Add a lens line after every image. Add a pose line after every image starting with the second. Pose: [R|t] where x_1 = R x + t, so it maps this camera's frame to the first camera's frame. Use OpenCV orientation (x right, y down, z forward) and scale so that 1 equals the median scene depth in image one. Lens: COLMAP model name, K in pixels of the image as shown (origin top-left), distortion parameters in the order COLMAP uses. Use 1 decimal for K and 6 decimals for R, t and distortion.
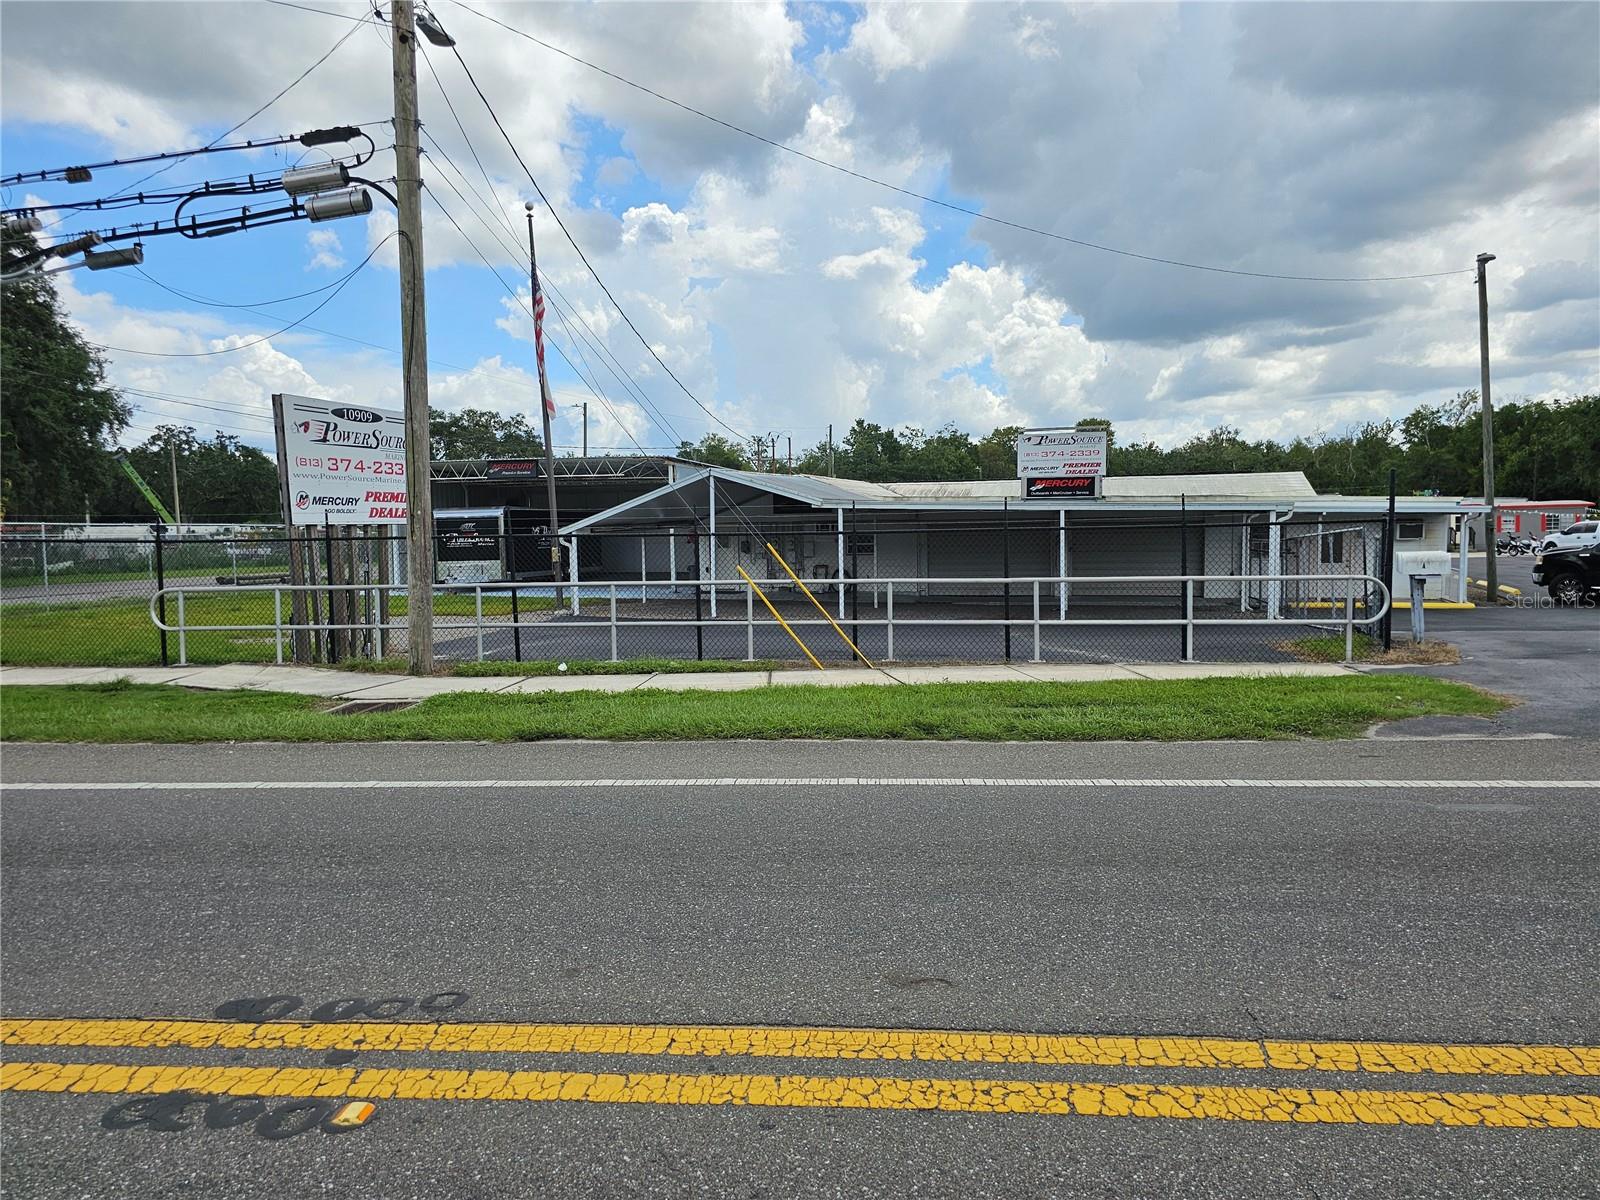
lens RADIAL K [[1089.6, 0, 794.1], [0, 1089.6, 582.4], [0, 0, 1]] dist [0.057940, -0.046856]
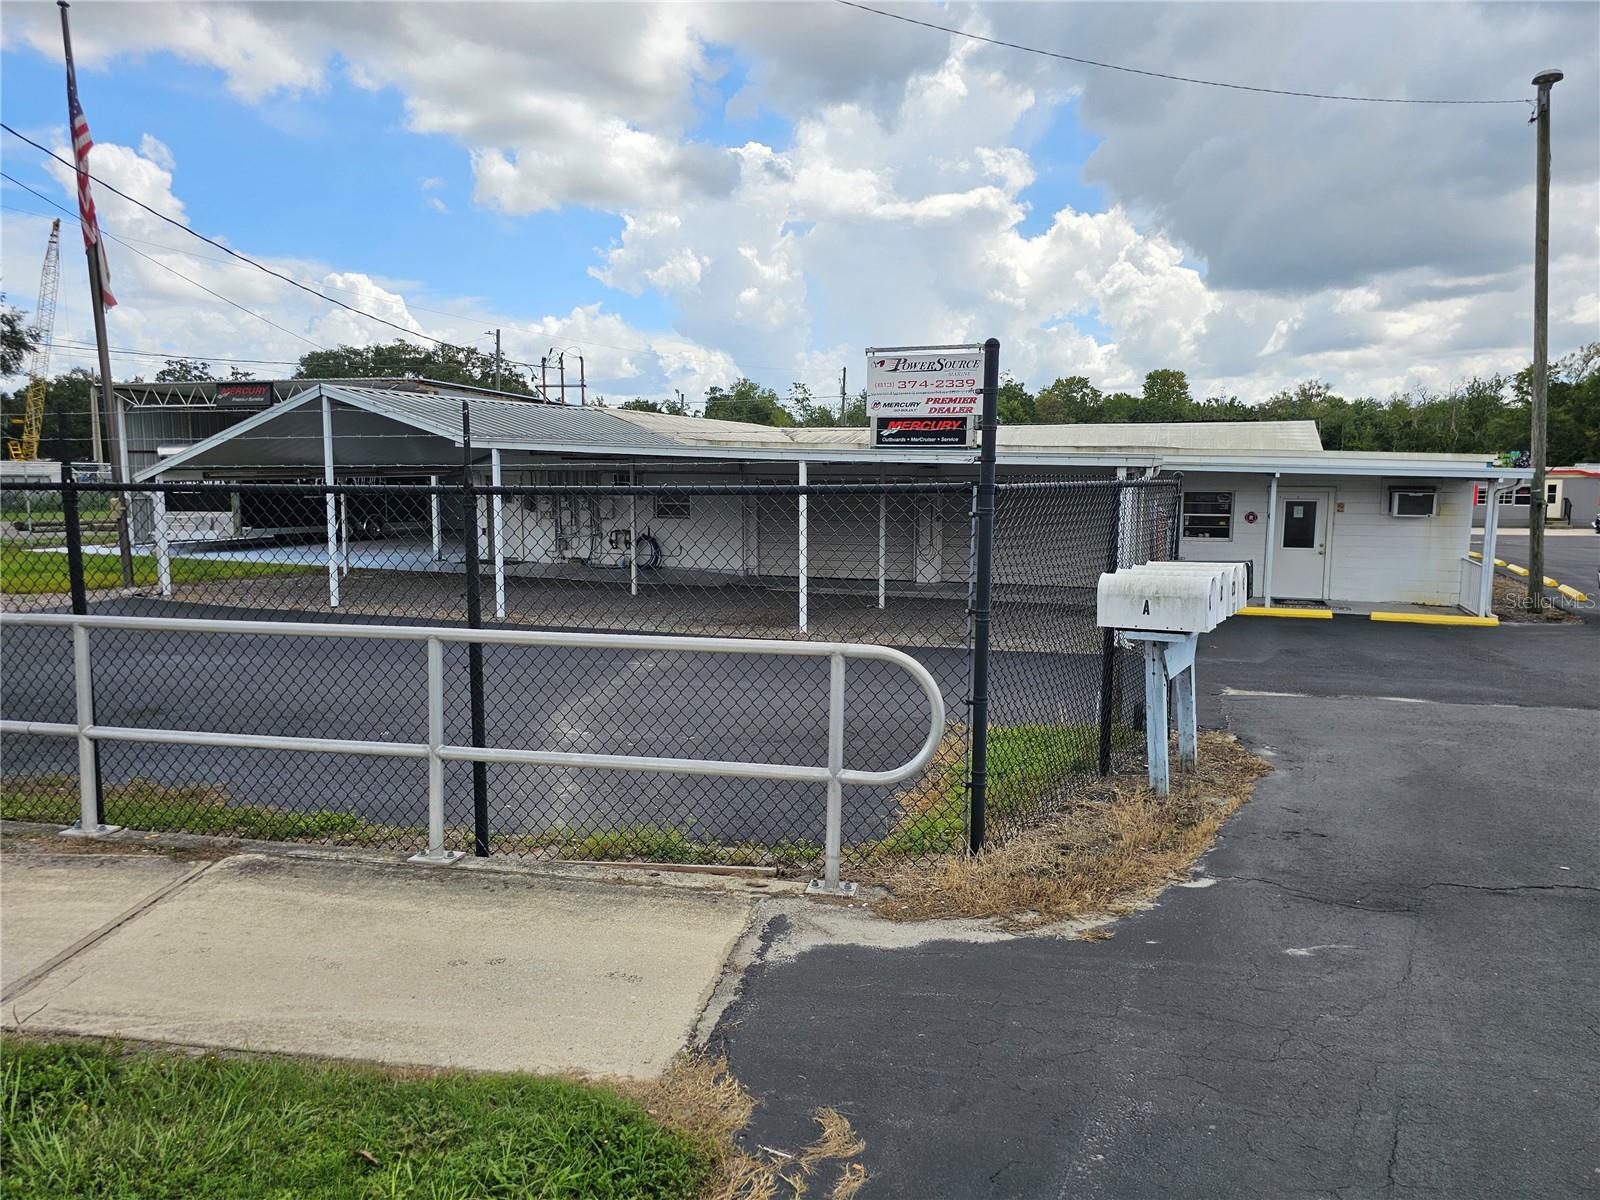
lens RADIAL K [[1089.6, 0, 801.3], [0, 1089.6, 600.9], [0, 0, 1]] dist [0.057940, -0.046856]
pose [[0.996661, 0.031183, -0.075465, 0.409362], [-0.026750, 0.997896, 0.059055, -0.029801], [0.077148, -0.056839, 0.995398, 0.508847]]
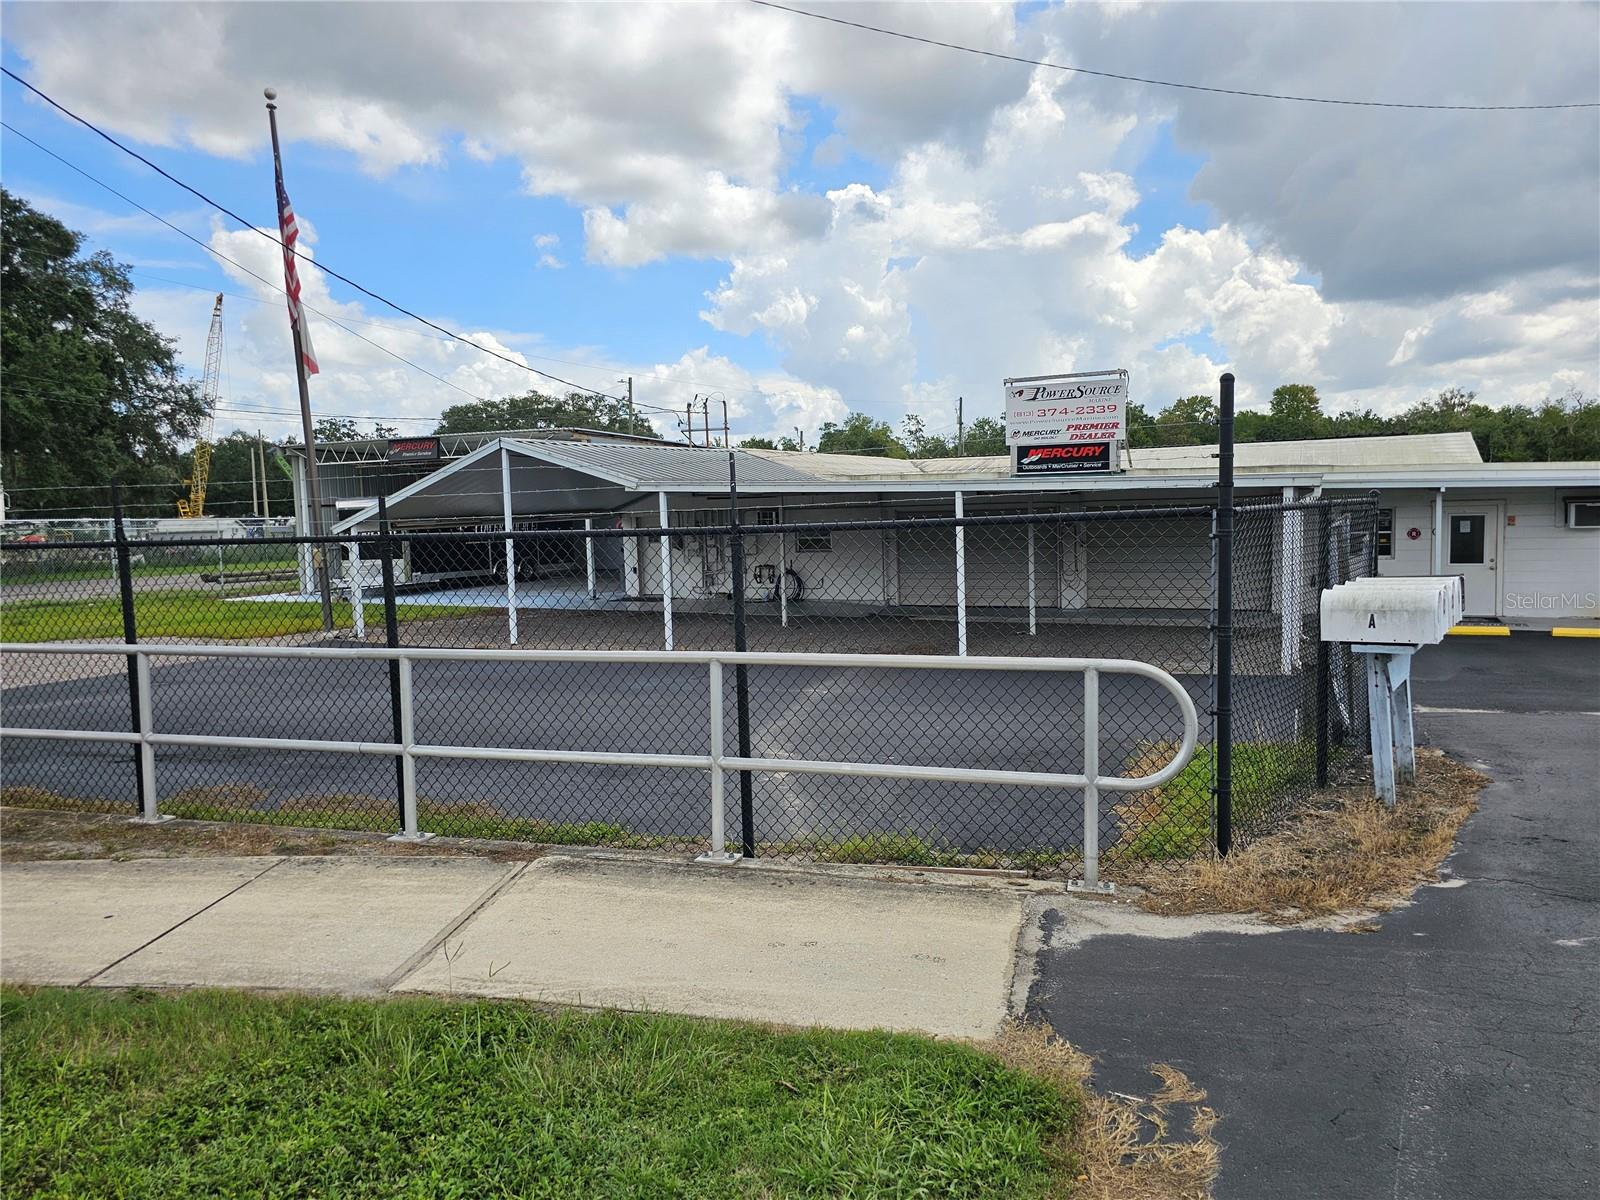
lens RADIAL K [[1089.6, 0, 802.1], [0, 1089.6, 598.3], [0, 0, 1]] dist [0.057940, -0.046856]
pose [[0.984123, 0.003444, -0.177452, 0.372953], [0.001604, 0.999598, 0.028296, -0.028405], [0.177478, -0.028132, 0.983723, 0.473315]]
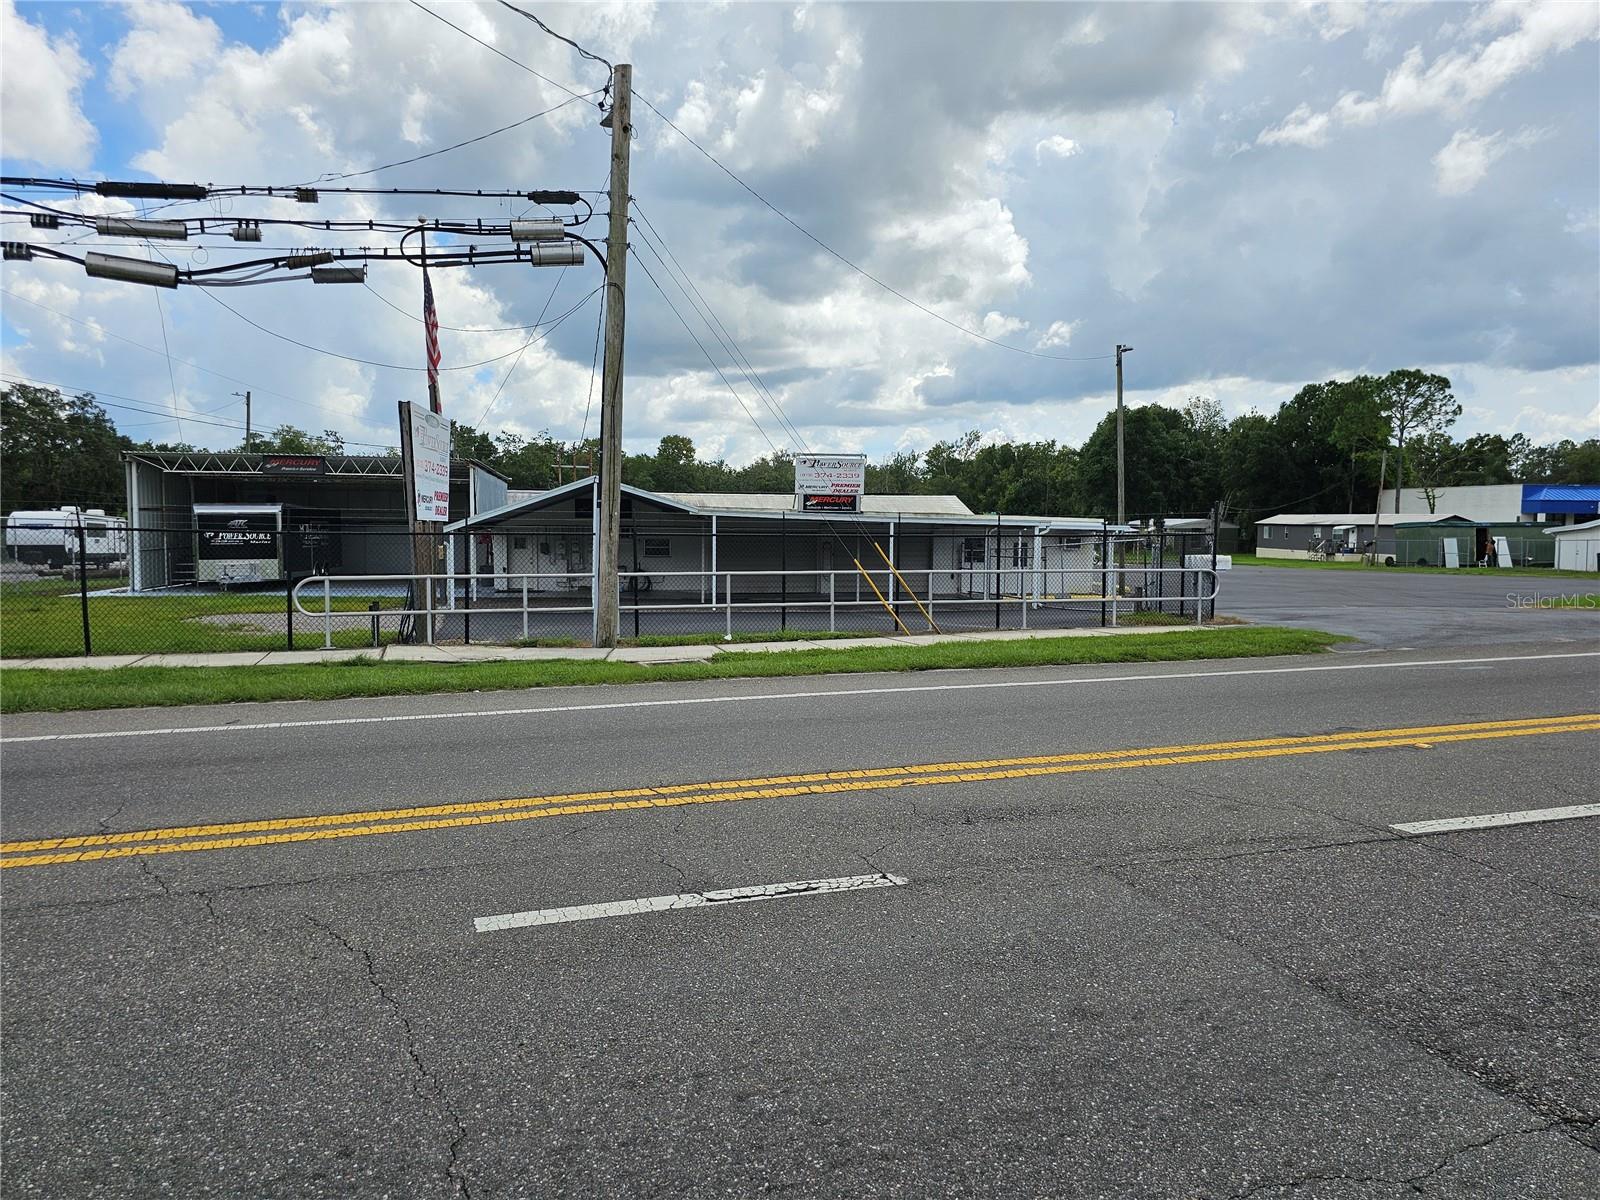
lens RADIAL K [[1089.6, 0, 791.8], [0, 1089.6, 566.8], [0, 0, 1]] dist [0.057940, -0.046856]
pose [[0.911556, 0.007654, 0.411105, -0.531425], [0.001347, 0.999766, -0.021602, 0.017947], [-0.411174, 0.020245, 0.911332, -0.145596]]
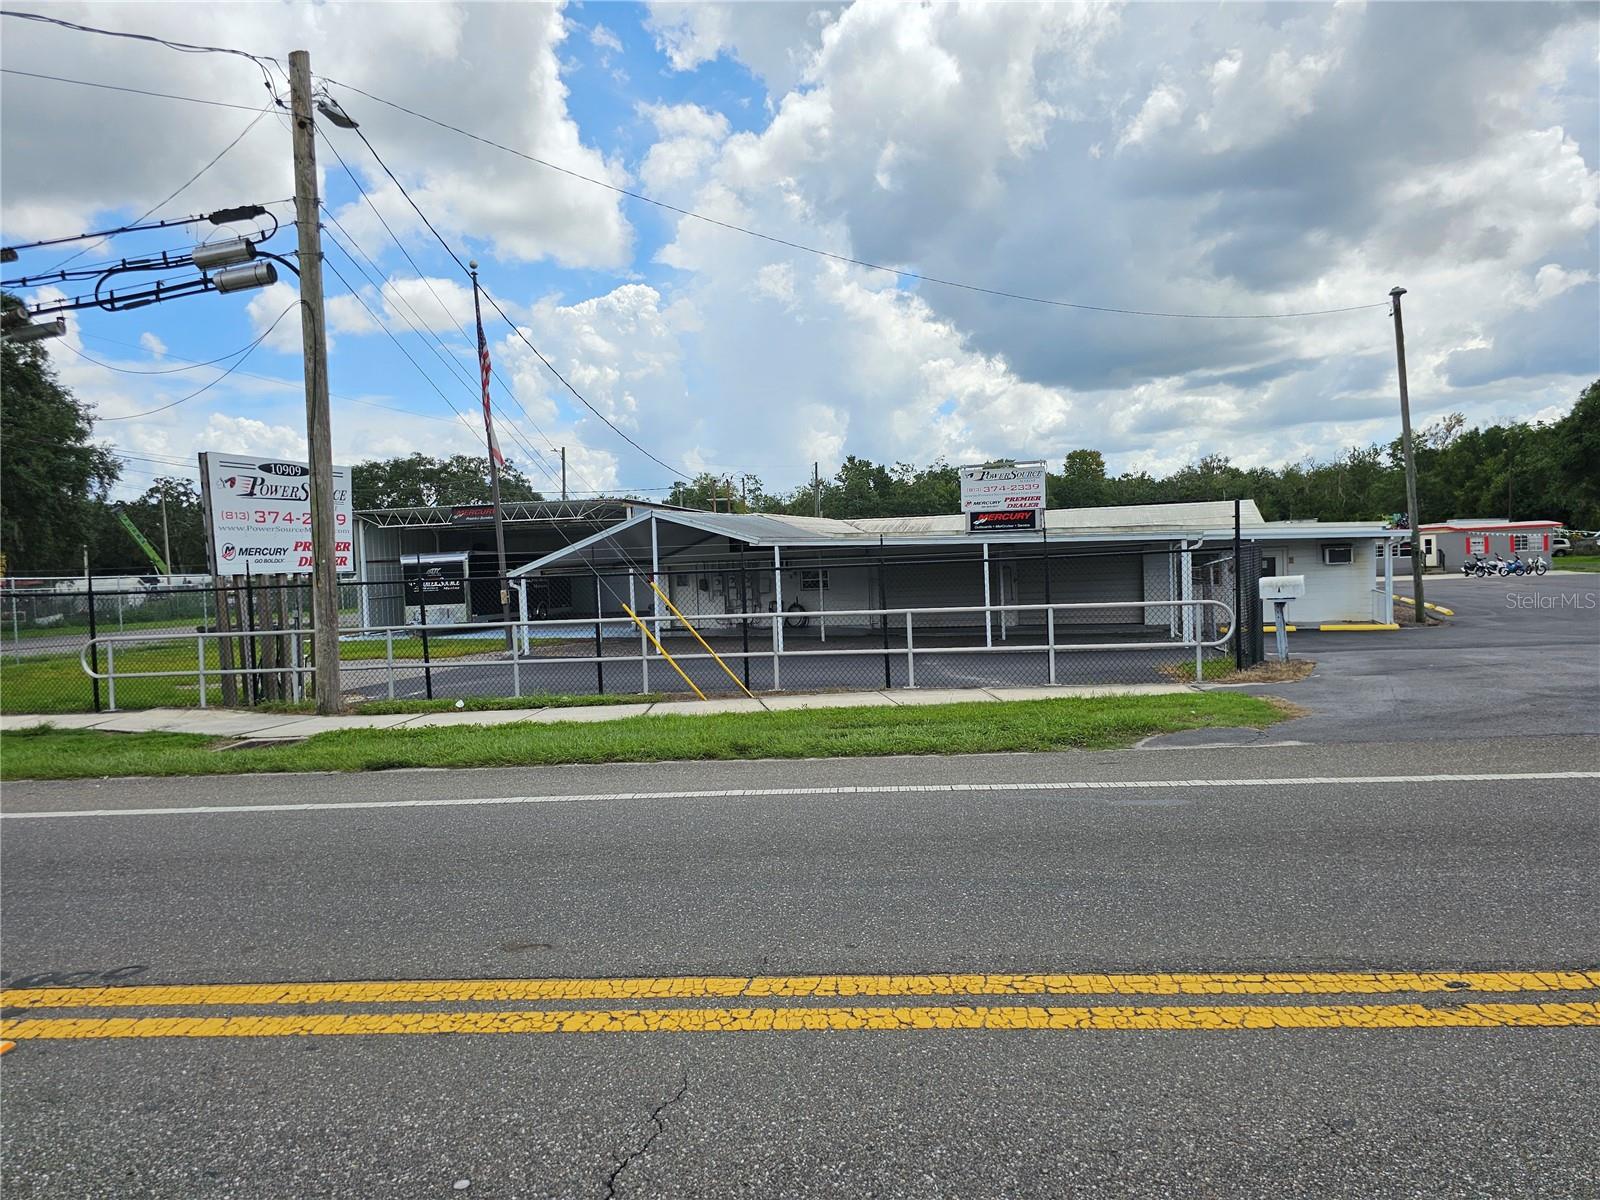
lens RADIAL K [[1089.6, 0, 797.0], [0, 1089.6, 584.9], [0, 0, 1]] dist [0.057940, -0.046856]
pose [[0.999730, -0.022781, -0.004634, 0.097668], [0.022626, 0.999260, -0.031097, 0.002234], [0.005339, 0.030984, 0.999506, -0.050534]]
